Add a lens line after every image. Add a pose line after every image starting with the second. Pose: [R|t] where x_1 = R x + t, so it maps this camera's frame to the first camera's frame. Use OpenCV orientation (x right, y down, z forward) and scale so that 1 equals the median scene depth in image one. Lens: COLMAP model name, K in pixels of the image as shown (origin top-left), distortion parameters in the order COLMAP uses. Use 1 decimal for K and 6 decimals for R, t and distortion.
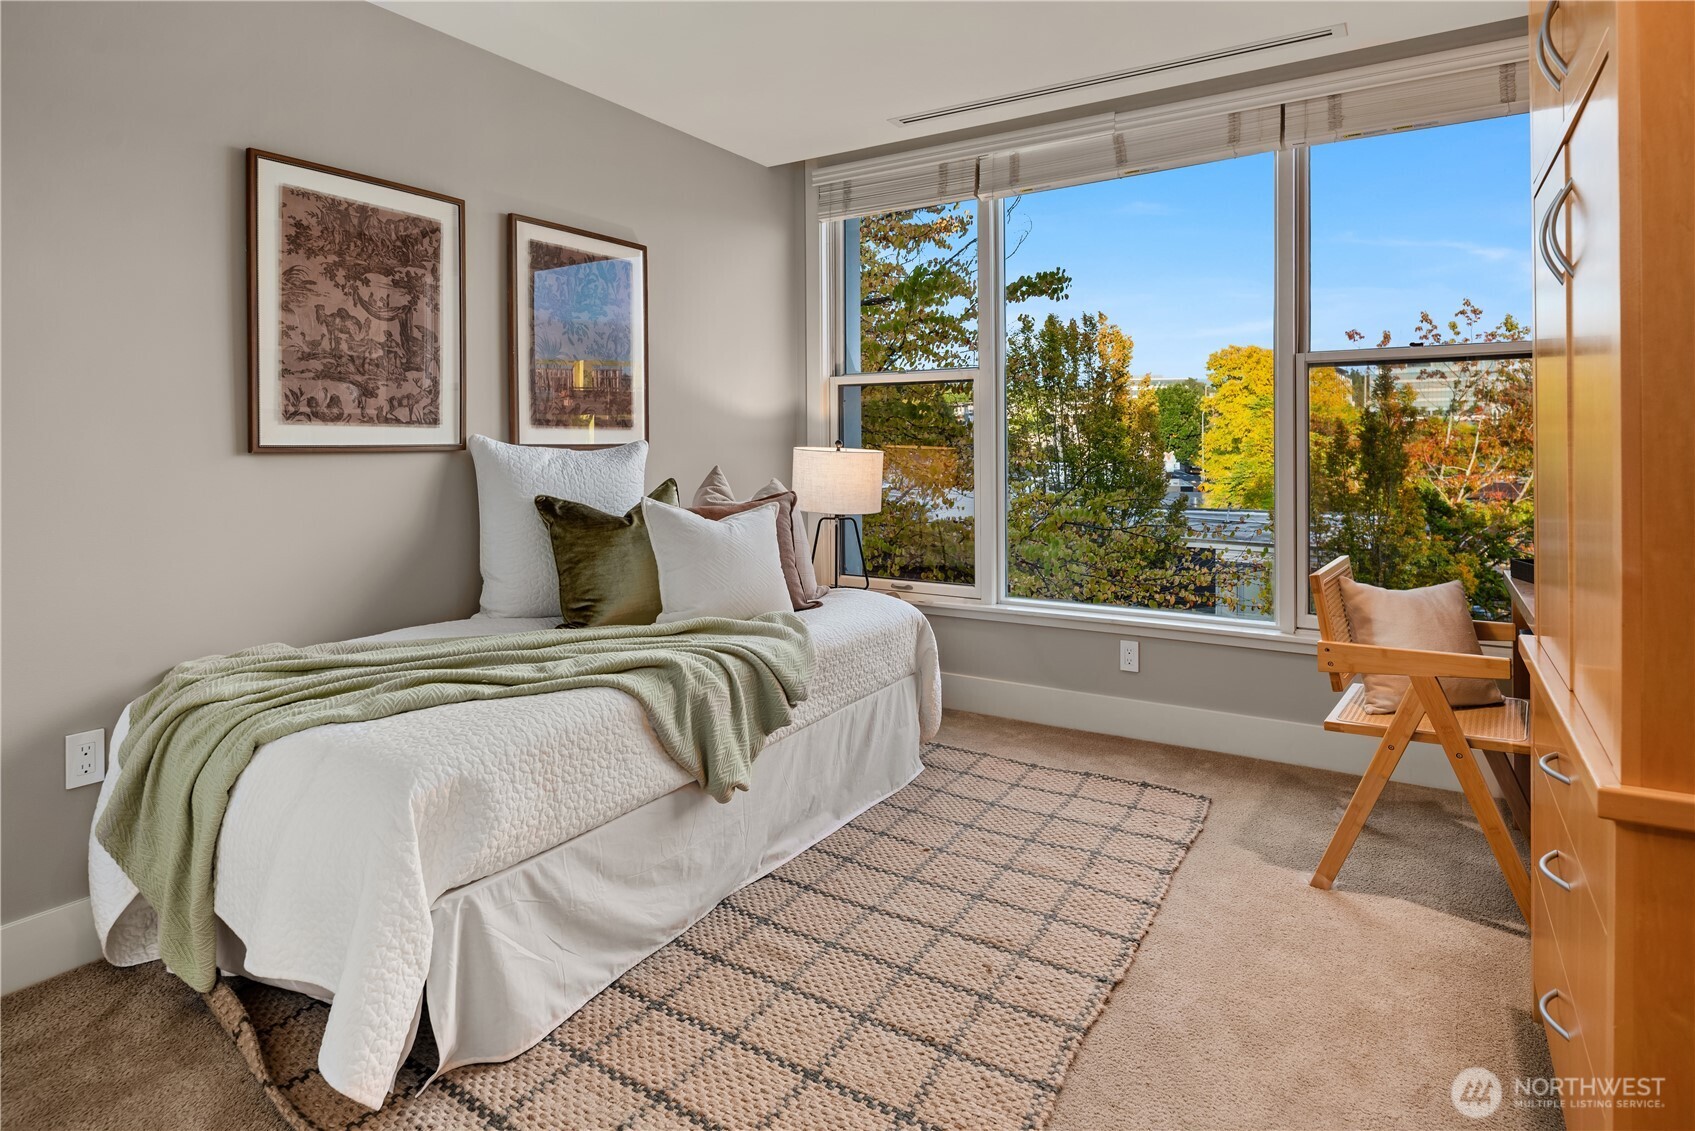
lens RADIAL K [[917.6, 0, 853.7], [0, 917.6, 448.4], [0, 0, 1]] dist [-0.000319, -0.005697]
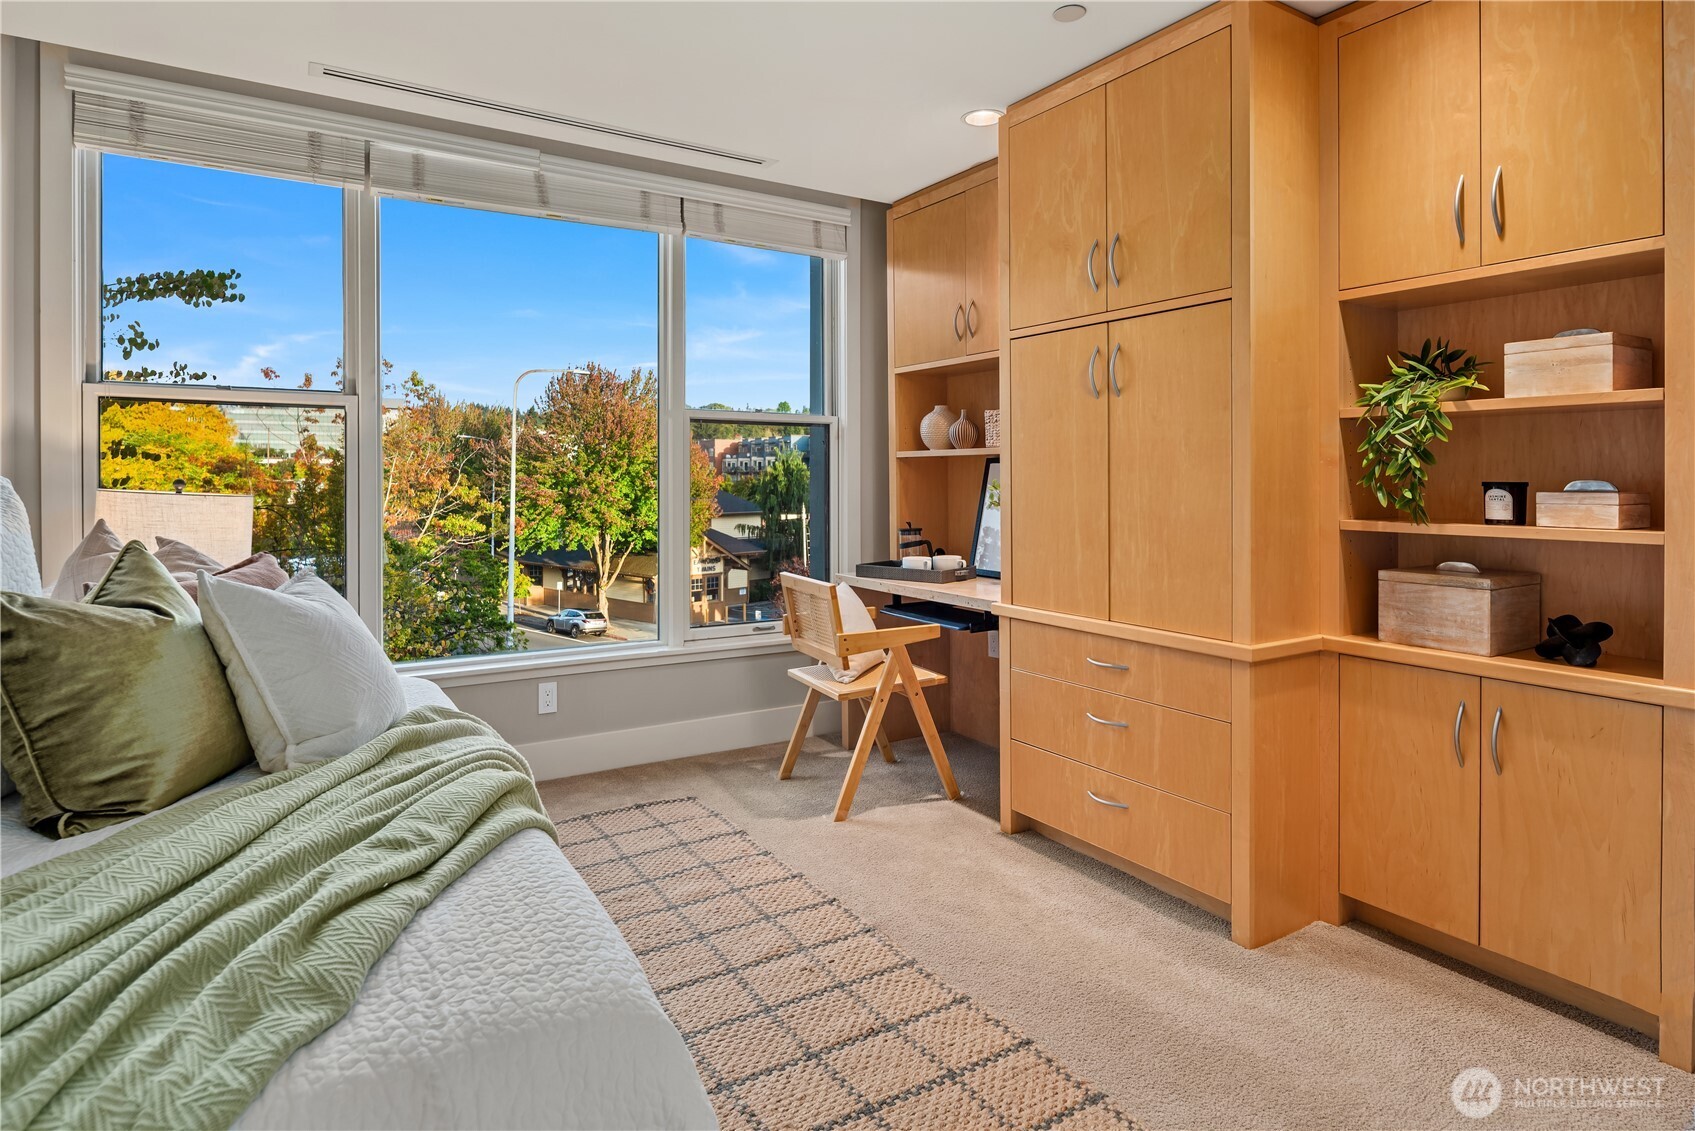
lens RADIAL K [[917.6, 0, 834.7], [0, 917.6, 488.9], [0, 0, 1]] dist [-0.000319, -0.005697]
pose [[0.454062, -0.000214, 0.890970, -0.507267], [0.001697, 0.999998, -0.000625, -0.000734], [-0.890969, 0.001795, 0.454061, 0.300776]]
